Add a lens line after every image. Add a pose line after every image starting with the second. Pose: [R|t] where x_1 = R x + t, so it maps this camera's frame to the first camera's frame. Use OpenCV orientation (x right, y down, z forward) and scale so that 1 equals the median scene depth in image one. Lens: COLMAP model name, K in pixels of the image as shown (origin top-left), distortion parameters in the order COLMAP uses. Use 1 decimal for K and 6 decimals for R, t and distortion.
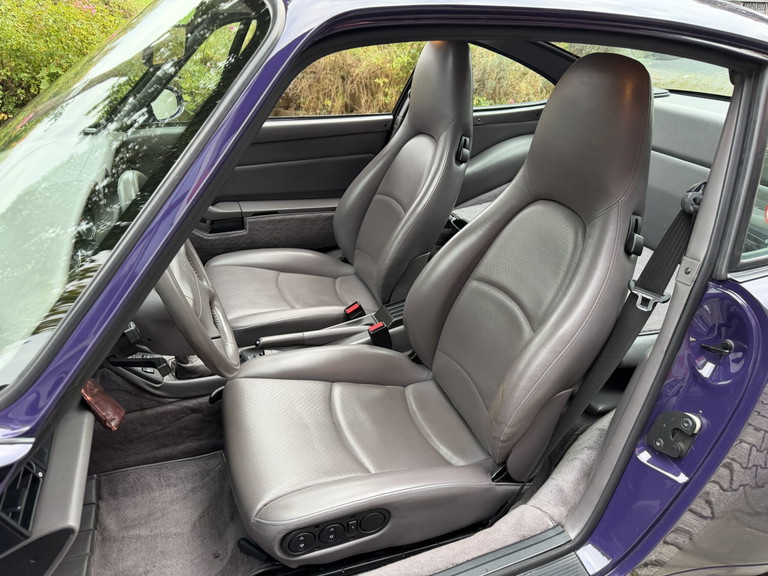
lens RADIAL K [[543.3, 0, 384.0], [0, 543.3, 288.0], [0, 0, 1]] dist [0.053747, -0.088215]
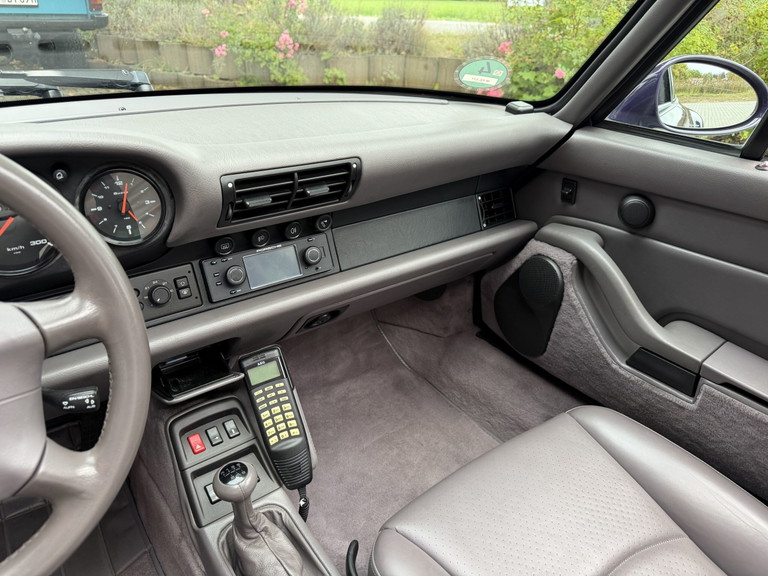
lens RADIAL K [[543.3, 0, 384.0], [0, 543.3, 288.0], [0, 0, 1]] dist [0.053747, -0.088215]
pose [[0.251677, 0.420915, -0.871487, 0.025410], [-0.455496, 0.846022, 0.277073, -0.192599], [0.853921, 0.327226, 0.404649, 0.589245]]
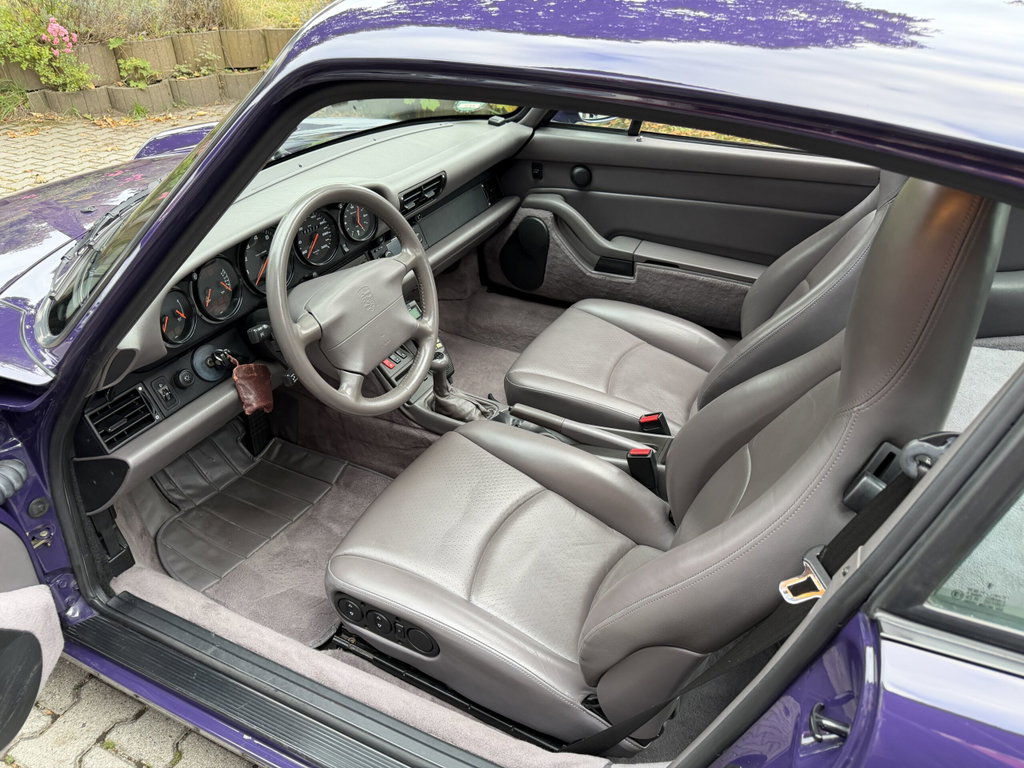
lens RADIAL K [[727.4, 0, 511.2], [0, 727.4, 405.5], [0, 0, 1]] dist [0.074980, -0.073962]
pose [[0.659713, 0.379128, -0.648876, 0.378619], [-0.308578, 0.923934, 0.226109, -0.120637], [0.685243, 0.051062, 0.726522, 0.133809]]
